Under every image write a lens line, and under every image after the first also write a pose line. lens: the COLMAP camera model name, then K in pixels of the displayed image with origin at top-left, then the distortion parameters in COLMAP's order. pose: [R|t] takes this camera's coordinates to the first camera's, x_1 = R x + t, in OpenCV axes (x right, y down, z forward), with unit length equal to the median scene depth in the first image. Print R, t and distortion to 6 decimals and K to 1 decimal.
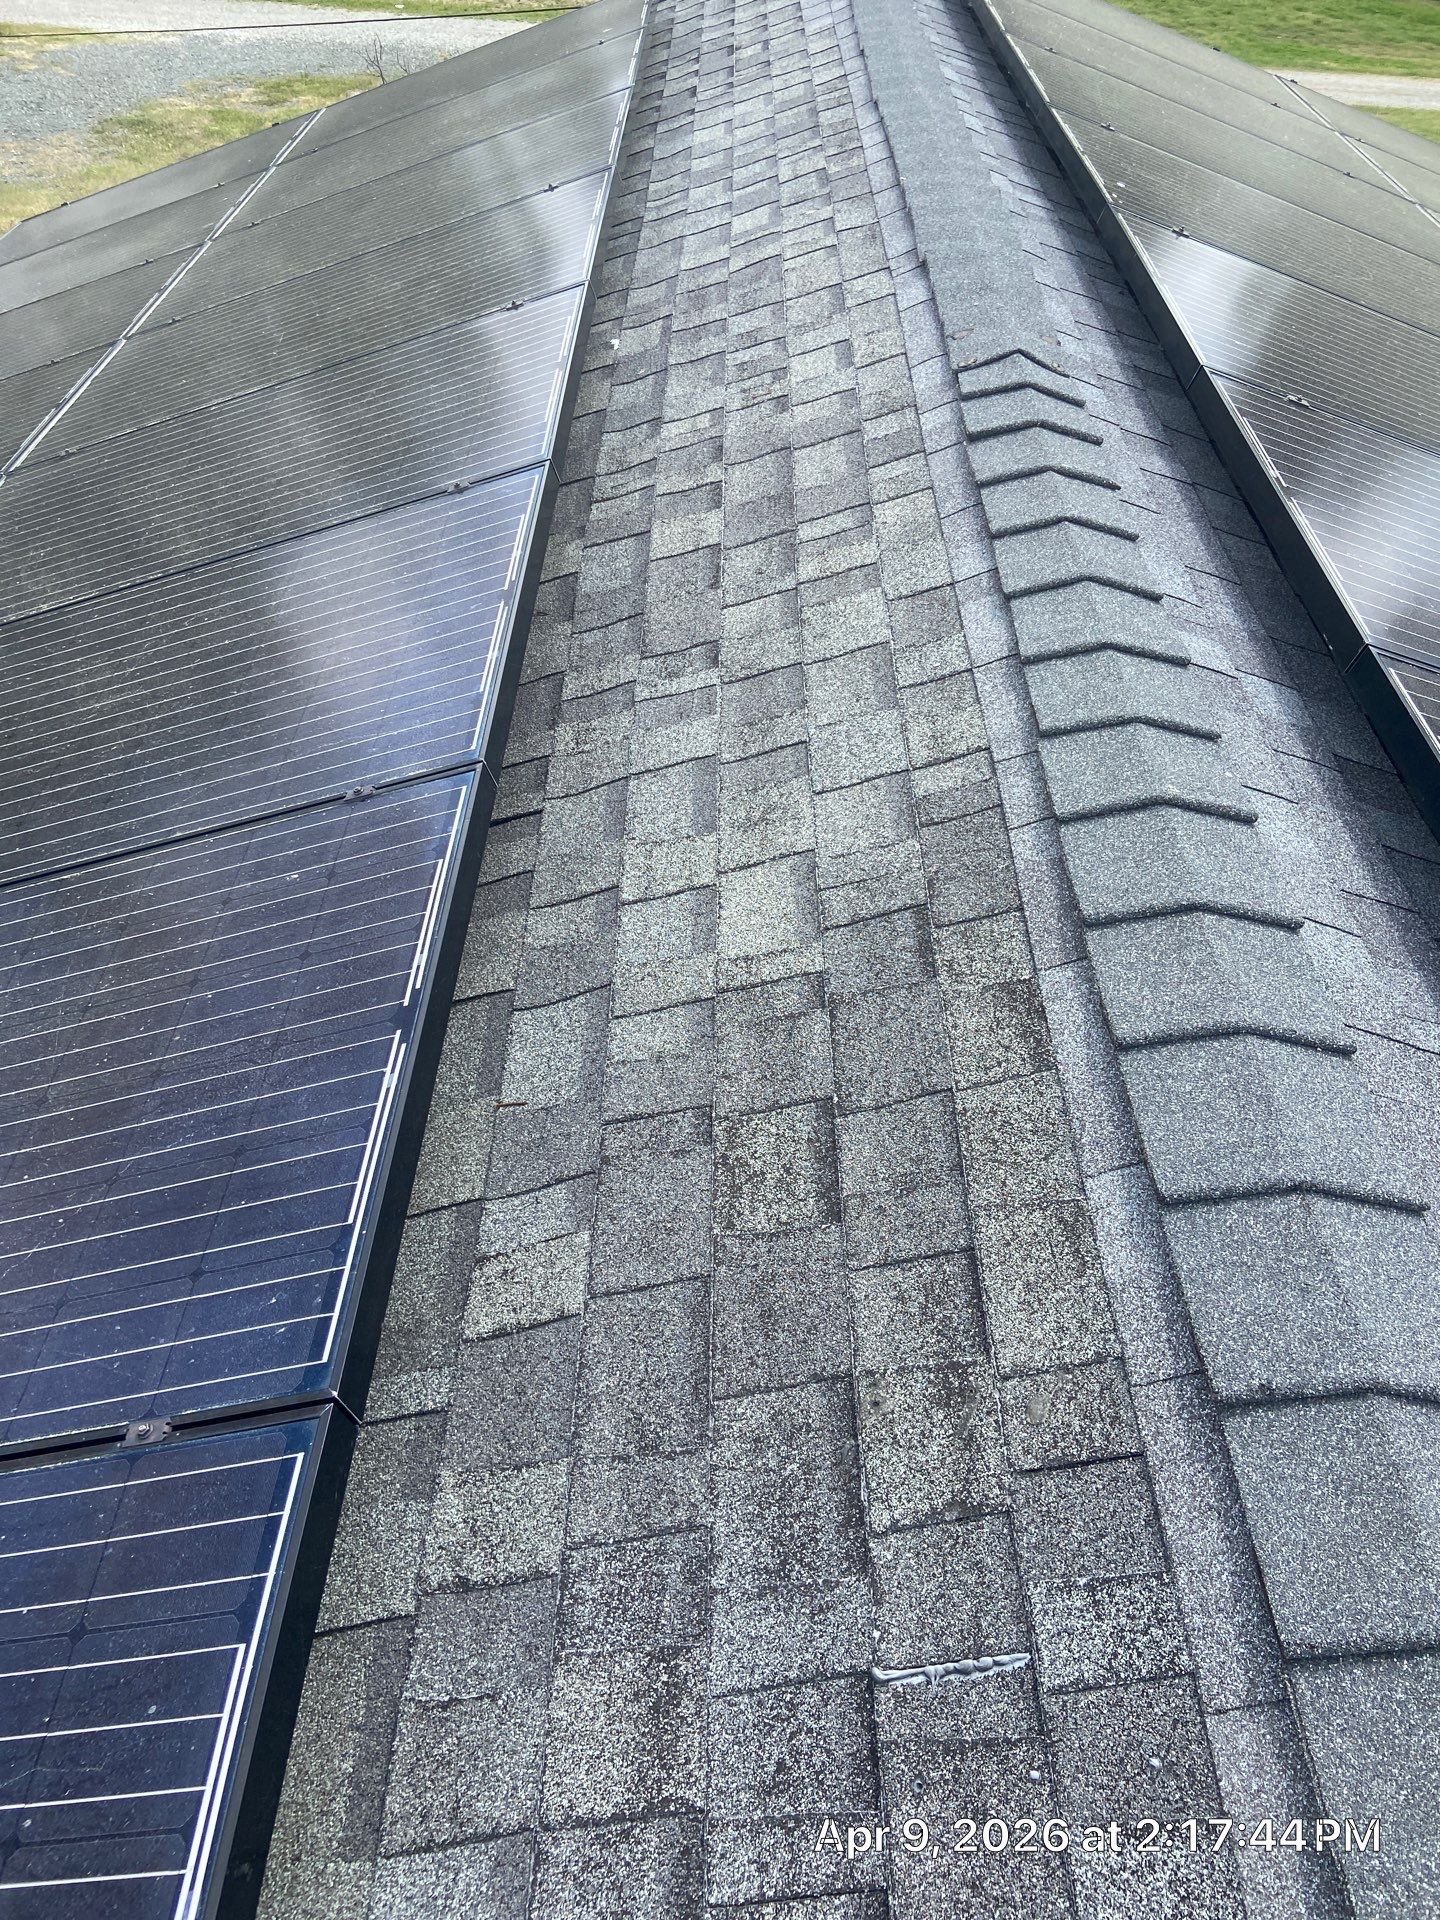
lens RADIAL K [[1423.8, 0, 750.3], [0, 1423.8, 904.6], [0, 0, 1]] dist [0.110911, -0.155641]
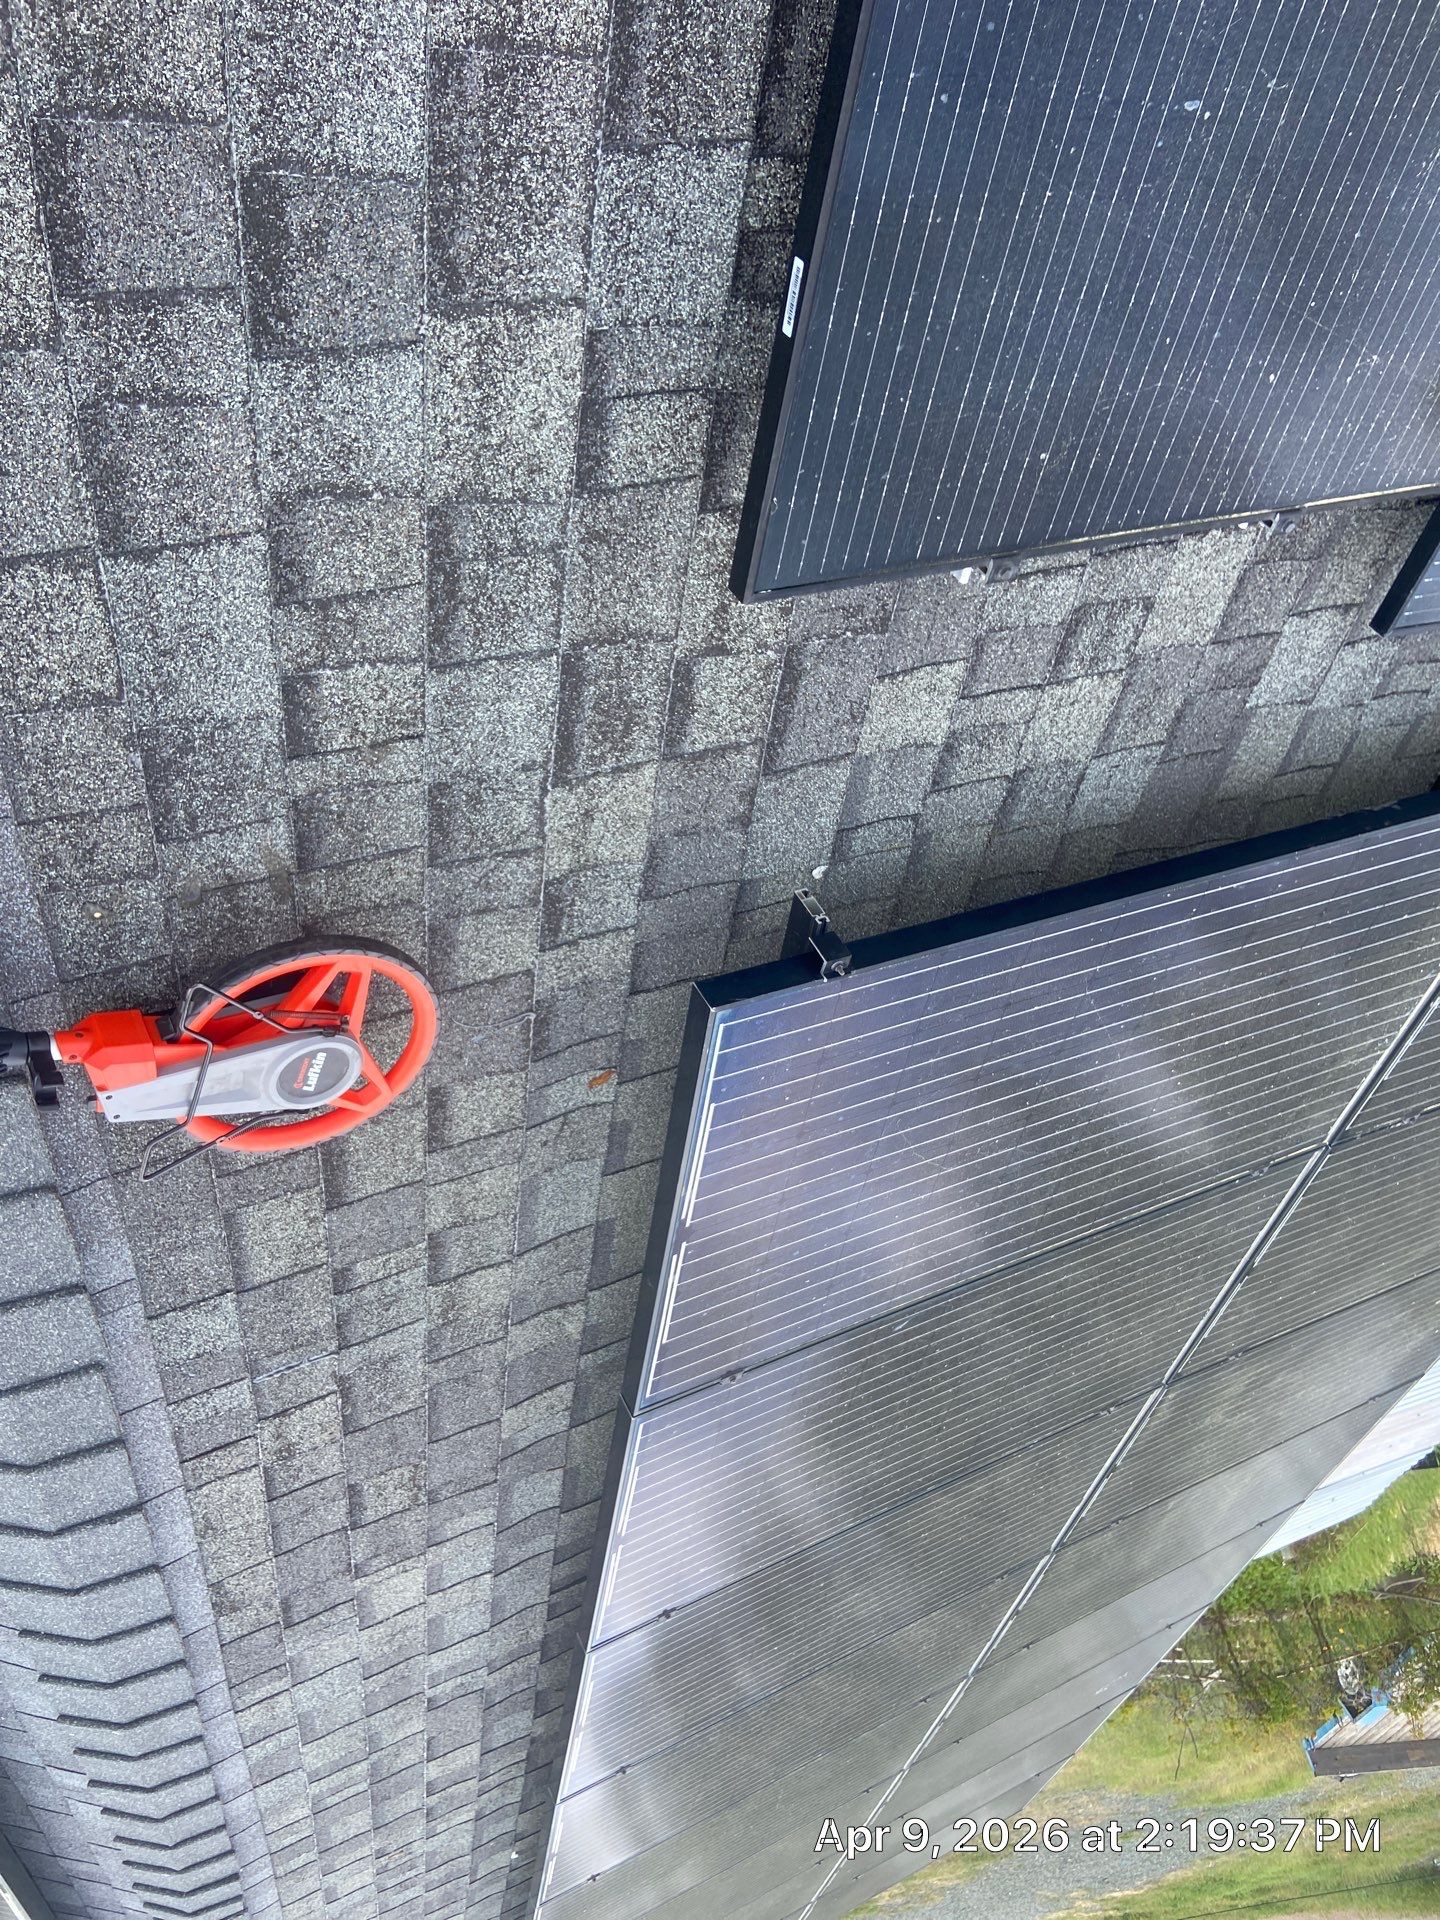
lens RADIAL K [[1423.8, 0, 750.3], [0, 1423.8, 904.6], [0, 0, 1]] dist [0.110911, -0.155641]
pose [[-0.972065, 0.004332, -0.234672, 0.000289], [-0.027032, -0.995243, 0.093599, 0.450029], [-0.233150, 0.097328, 0.967558, -0.509613]]
